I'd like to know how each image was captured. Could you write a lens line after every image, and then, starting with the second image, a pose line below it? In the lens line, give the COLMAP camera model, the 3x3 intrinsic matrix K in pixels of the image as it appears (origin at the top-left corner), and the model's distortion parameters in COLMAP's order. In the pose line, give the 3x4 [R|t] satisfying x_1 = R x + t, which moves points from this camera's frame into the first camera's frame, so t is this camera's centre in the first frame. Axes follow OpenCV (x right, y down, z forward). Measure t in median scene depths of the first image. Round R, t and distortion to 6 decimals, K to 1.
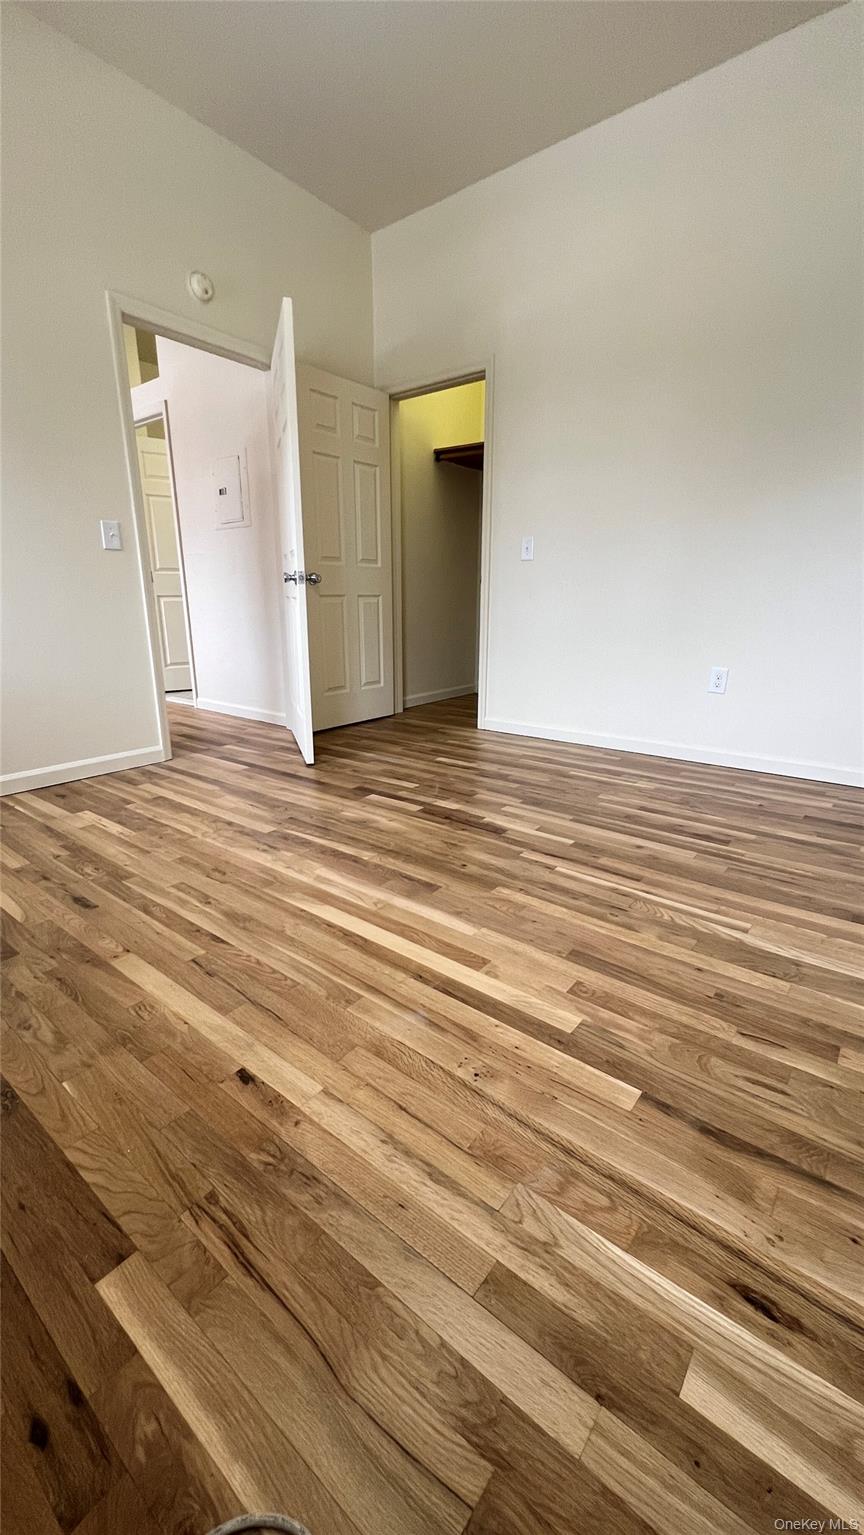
lens RADIAL K [[615.1, 0, 430.7], [0, 615.1, 770.3], [0, 0, 1]] dist [-0.003914, 0.000216]
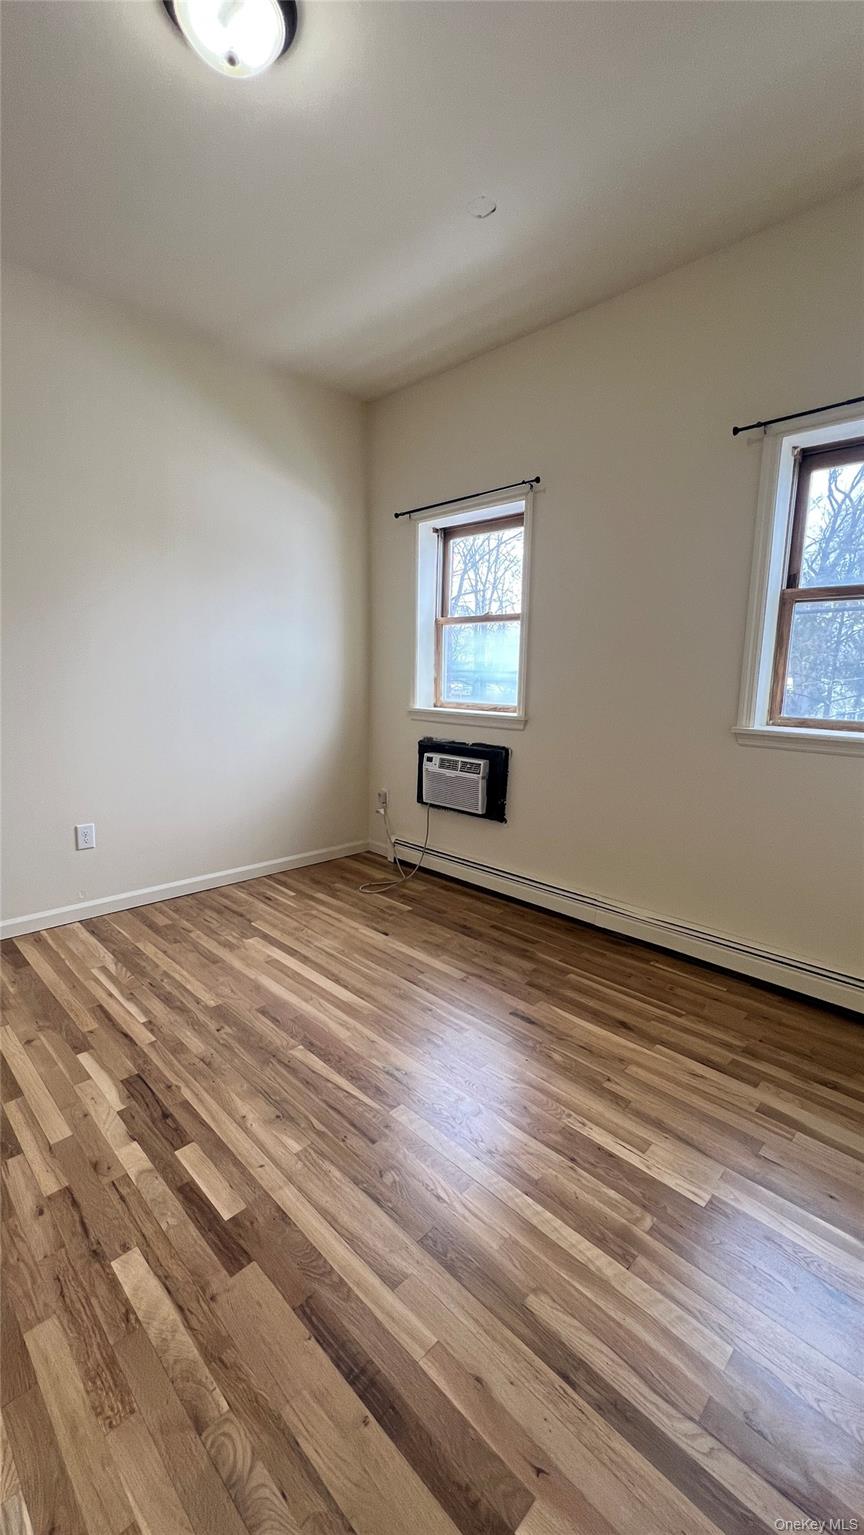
lens RADIAL K [[615.1, 0, 430.7], [0, 615.1, 770.3], [0, 0, 1]] dist [-0.003914, 0.000216]
pose [[-0.993801, -0.034693, 0.105621, -0.459765], [0.013616, 0.904928, 0.425347, -0.793773], [-0.110336, 0.424149, -0.898846, 1.877911]]
